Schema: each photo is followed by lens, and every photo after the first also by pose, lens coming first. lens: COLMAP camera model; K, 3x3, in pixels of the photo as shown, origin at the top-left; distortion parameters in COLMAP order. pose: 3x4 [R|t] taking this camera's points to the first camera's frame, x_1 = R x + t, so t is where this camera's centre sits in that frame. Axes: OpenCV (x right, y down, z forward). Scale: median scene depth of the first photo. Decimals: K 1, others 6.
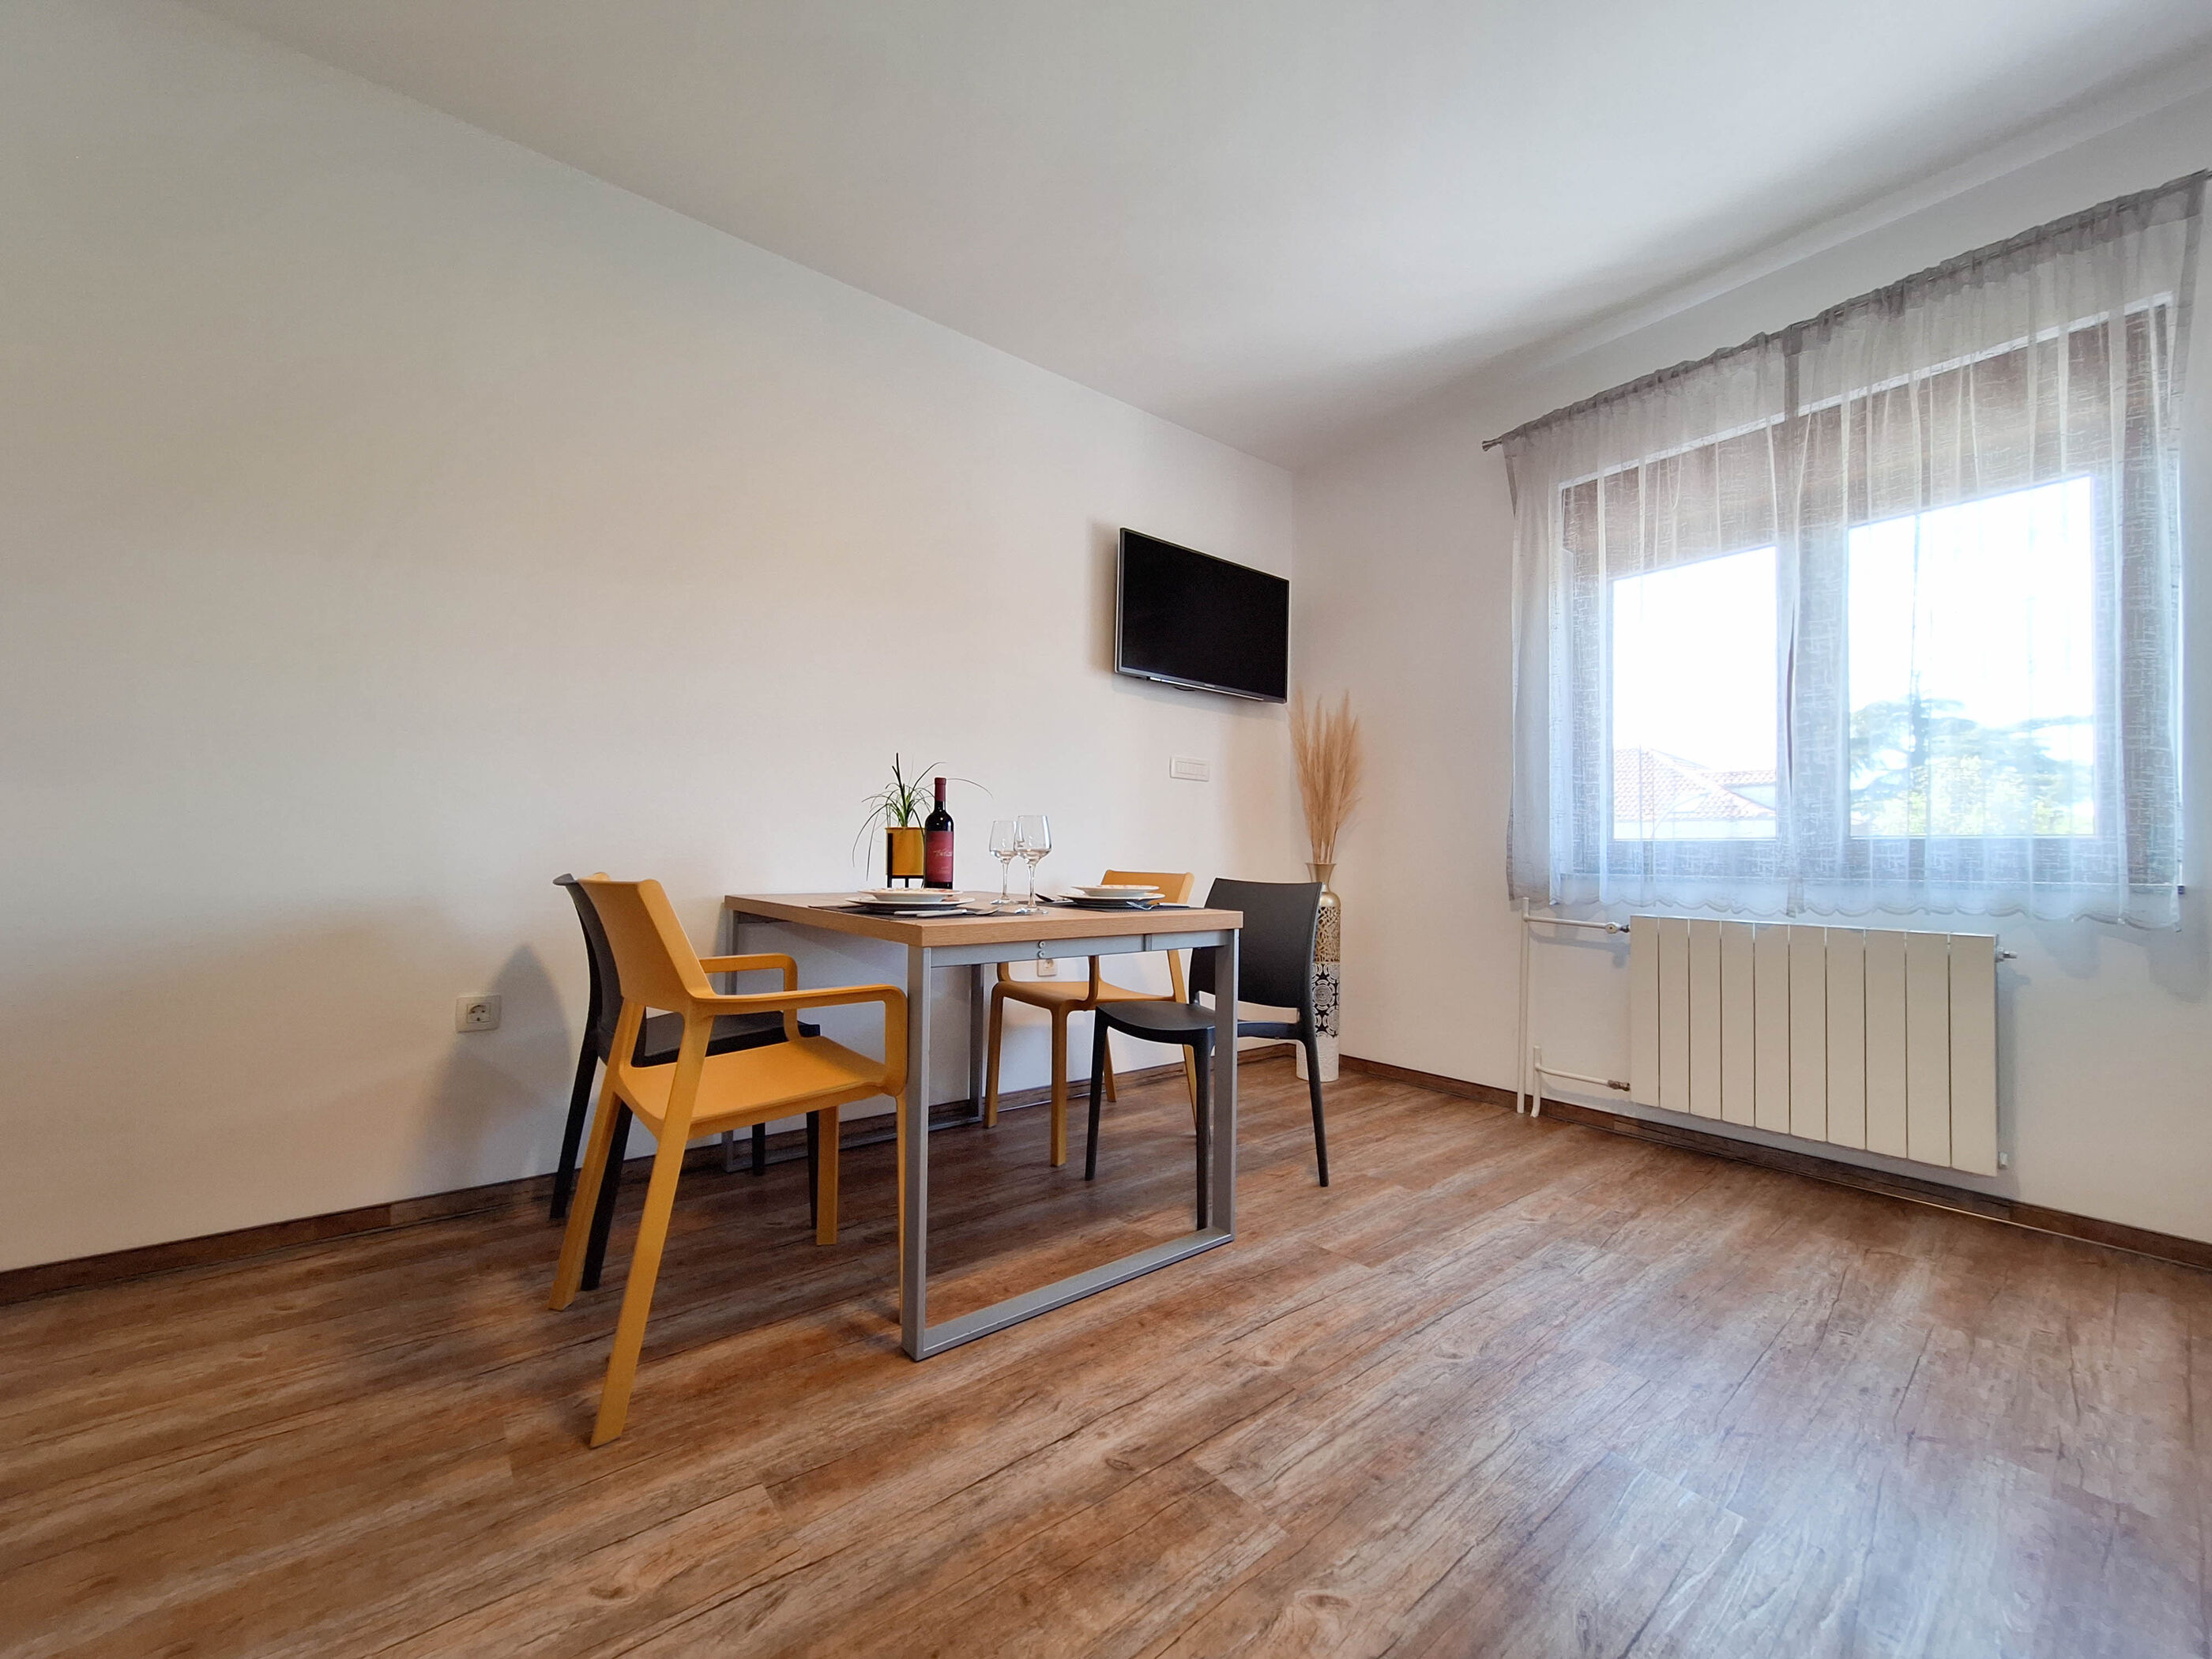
lens RADIAL K [[884.1, 0, 1116.4], [0, 884.1, 835.3], [0, 0, 1]] dist [-0.008195, 0.003804]
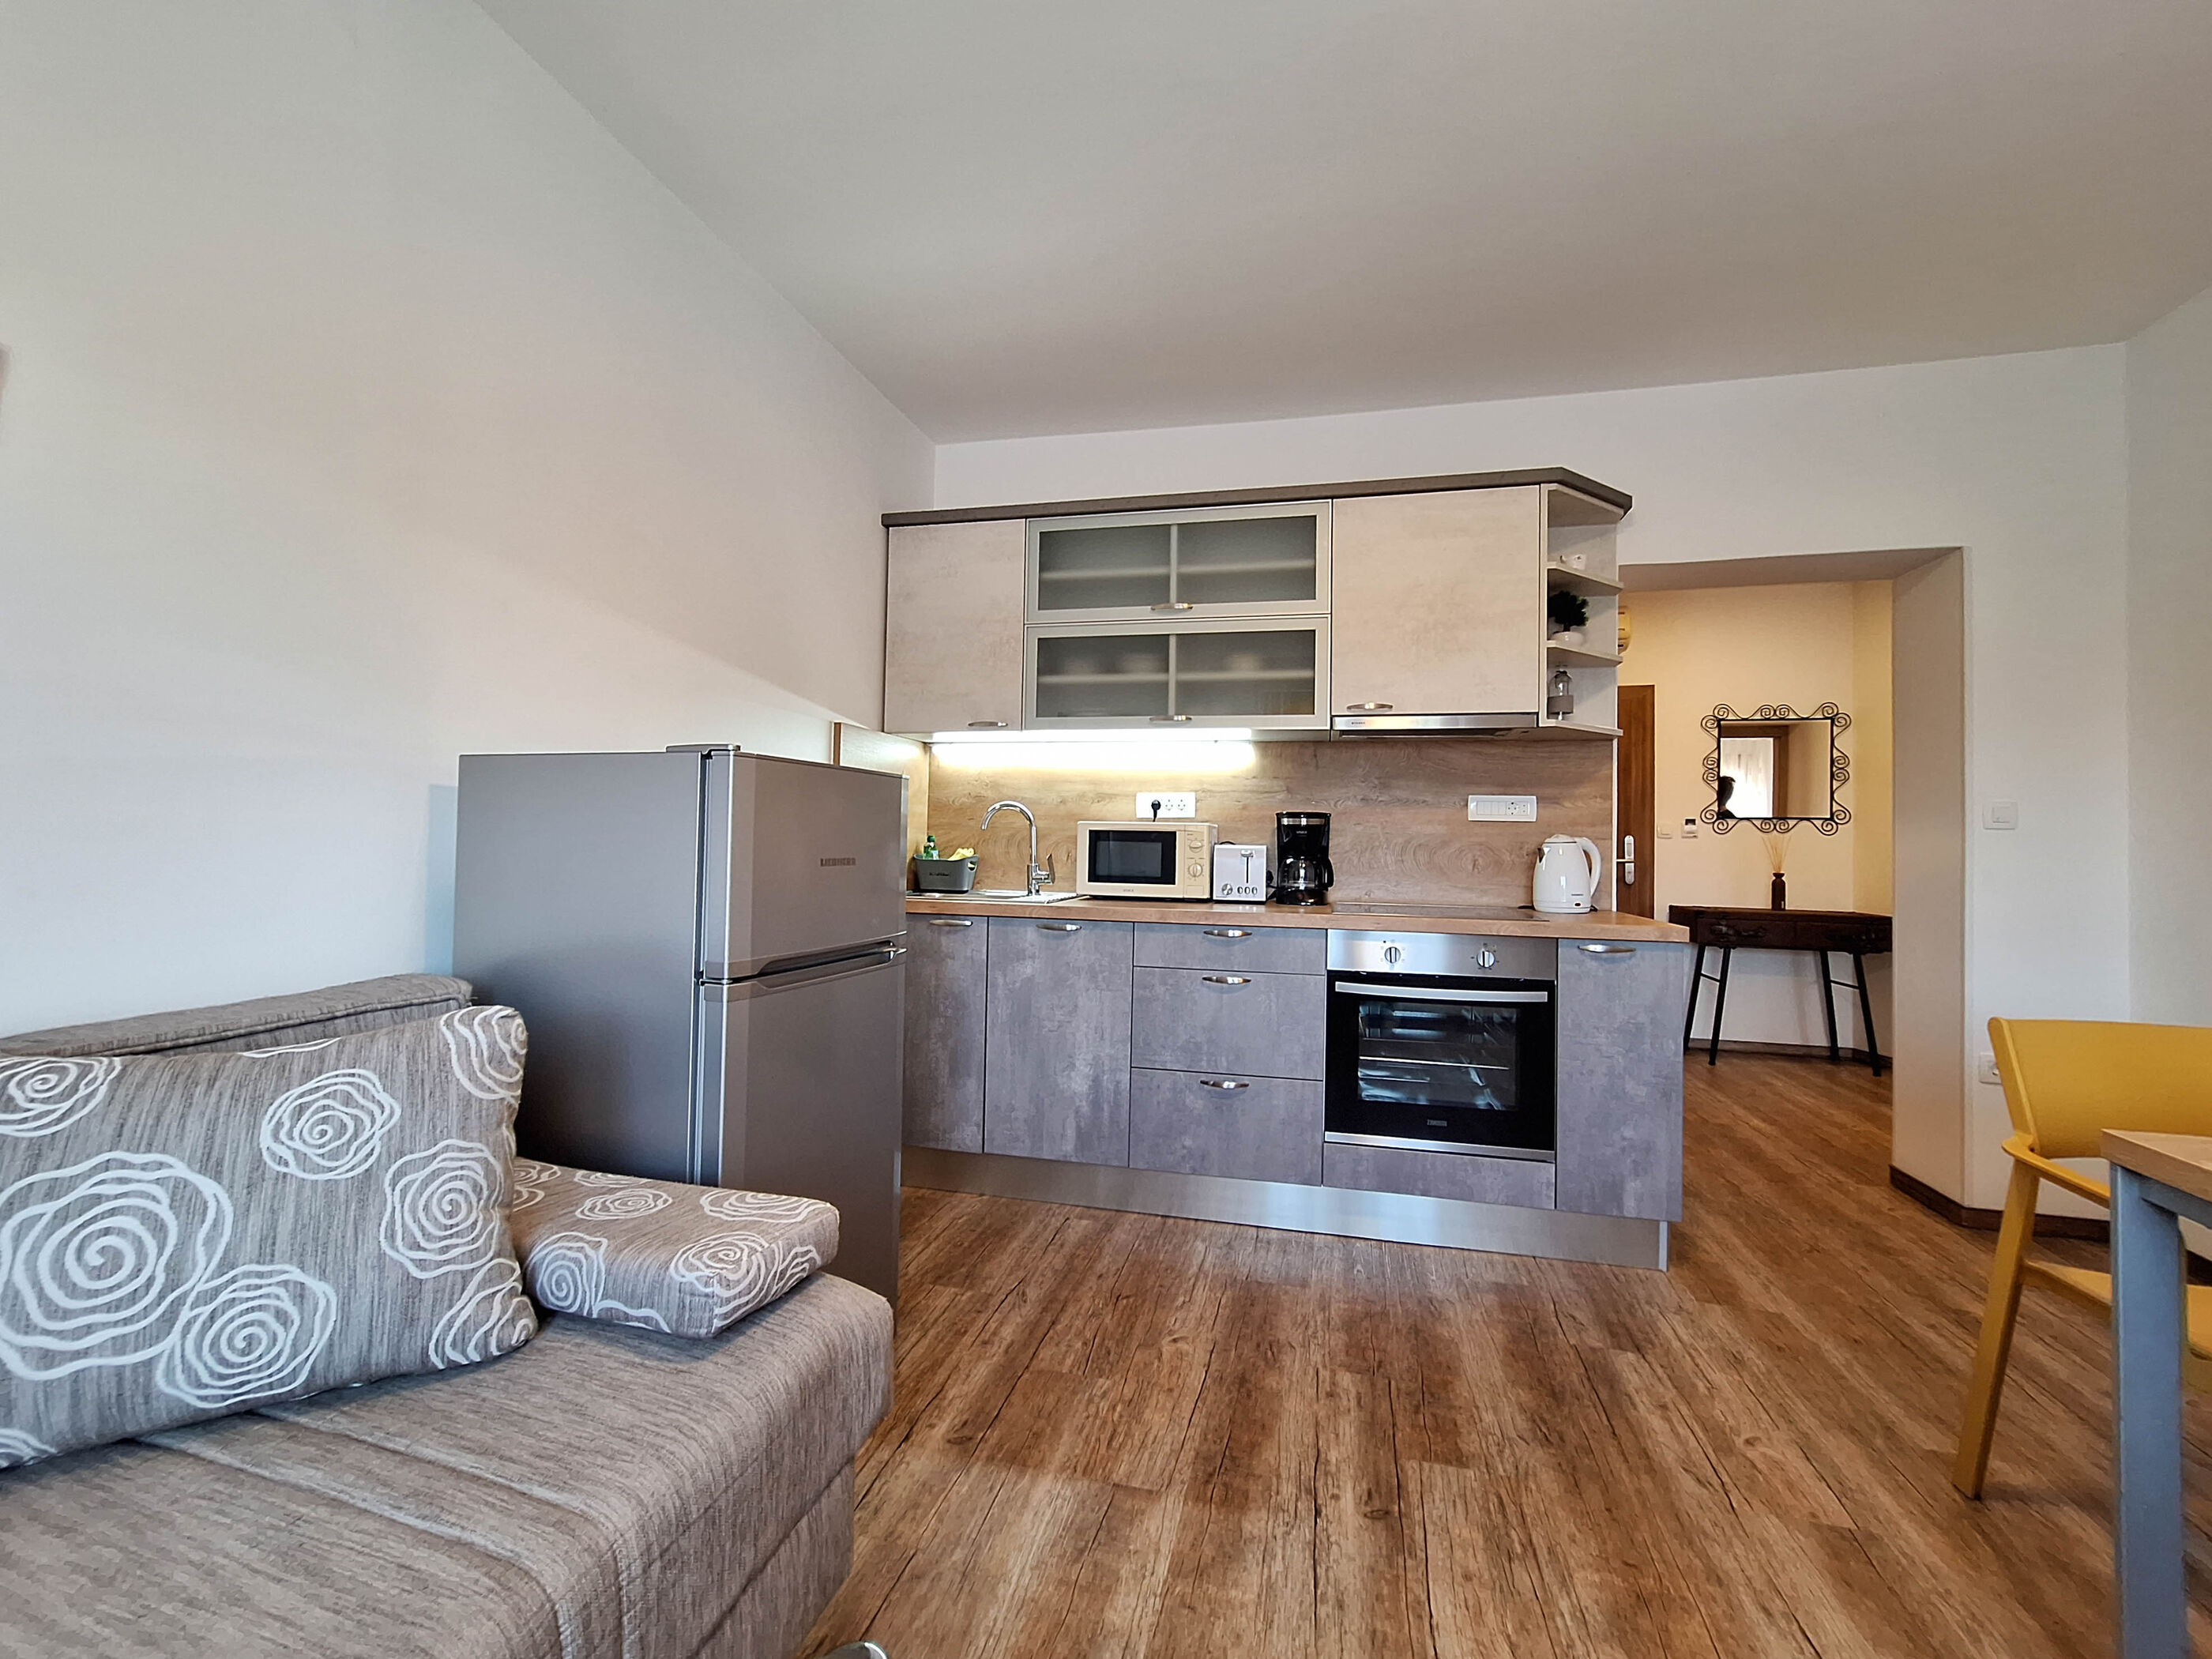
lens RADIAL K [[891.9, 0, 1124.3], [0, 891.9, 821.9], [0, 0, 1]] dist [-0.011473, 0.006029]
pose [[-0.801380, -0.042476, -0.596645, 0.608995], [-0.015198, 0.998599, -0.050679, -0.071081], [0.597962, -0.031546, -0.800903, 0.751852]]
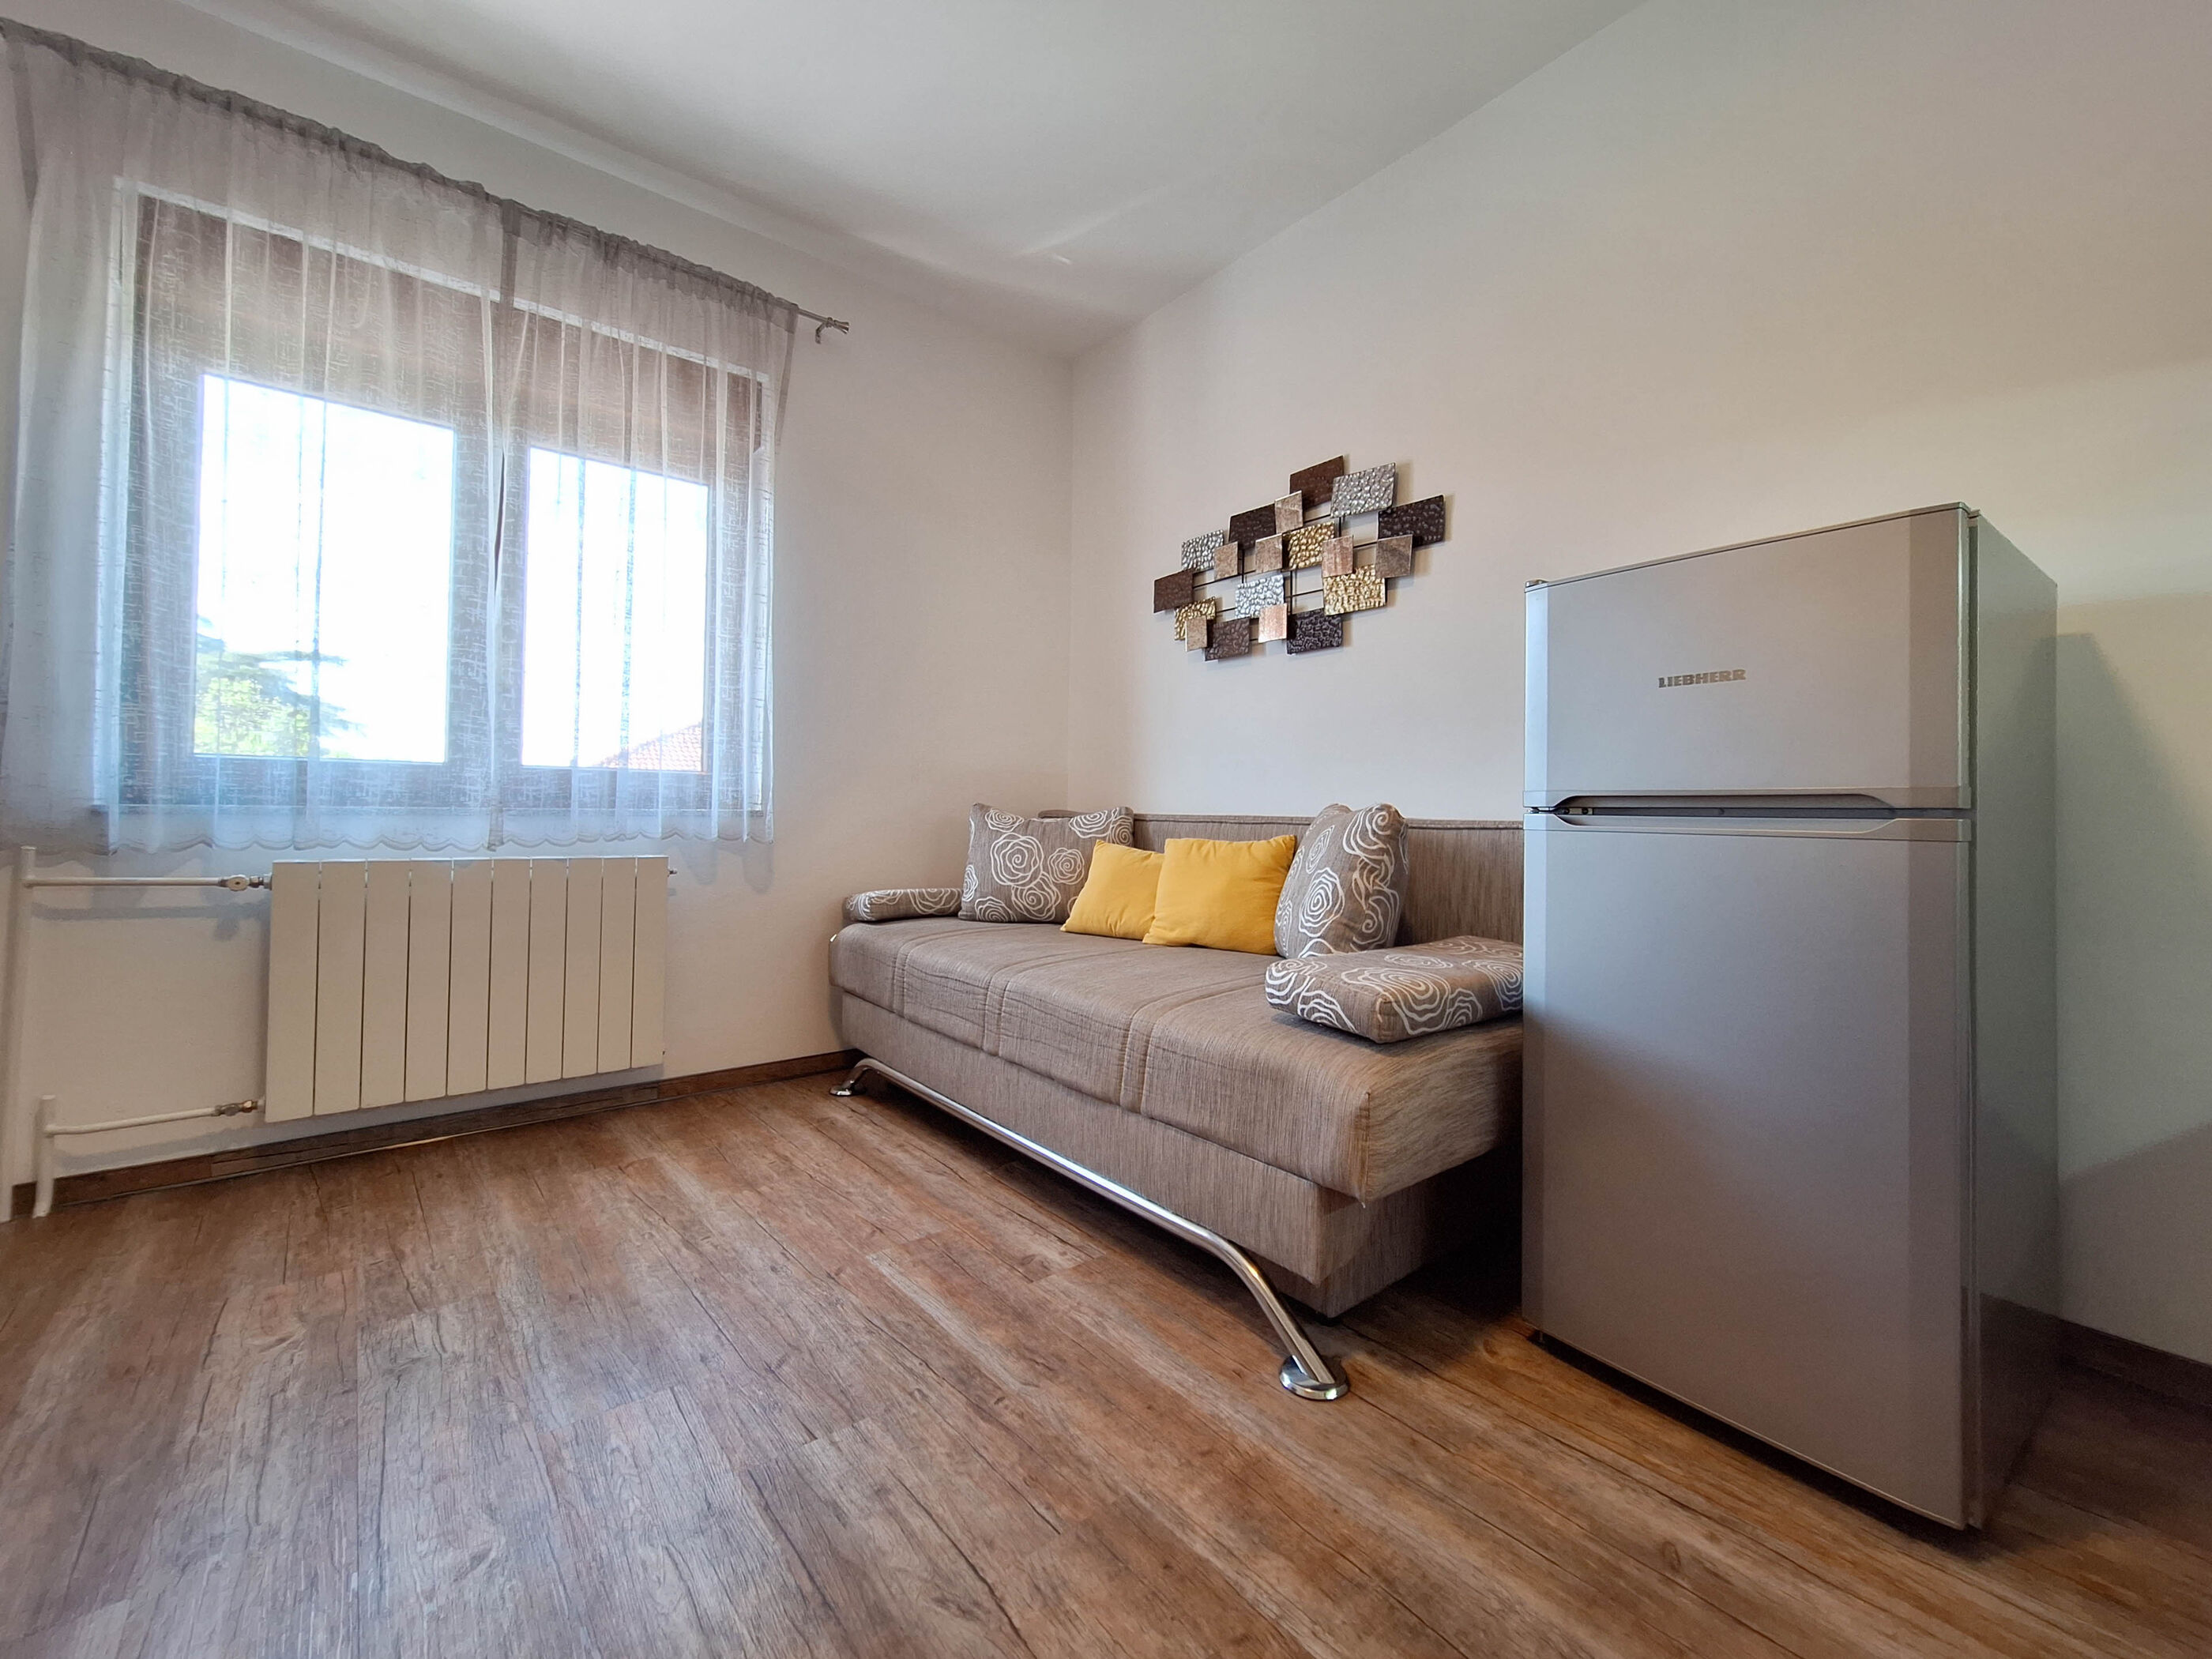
lens RADIAL K [[911.6, 0, 1132.8], [0, 911.6, 797.2], [0, 0, 1]] dist [-0.002967, 0.000444]
pose [[-0.014829, 0.001405, 0.999889, -0.195465], [-0.037292, 0.999302, -0.001957, 0.015099], [-0.999194, -0.037317, -0.014766, 0.380390]]
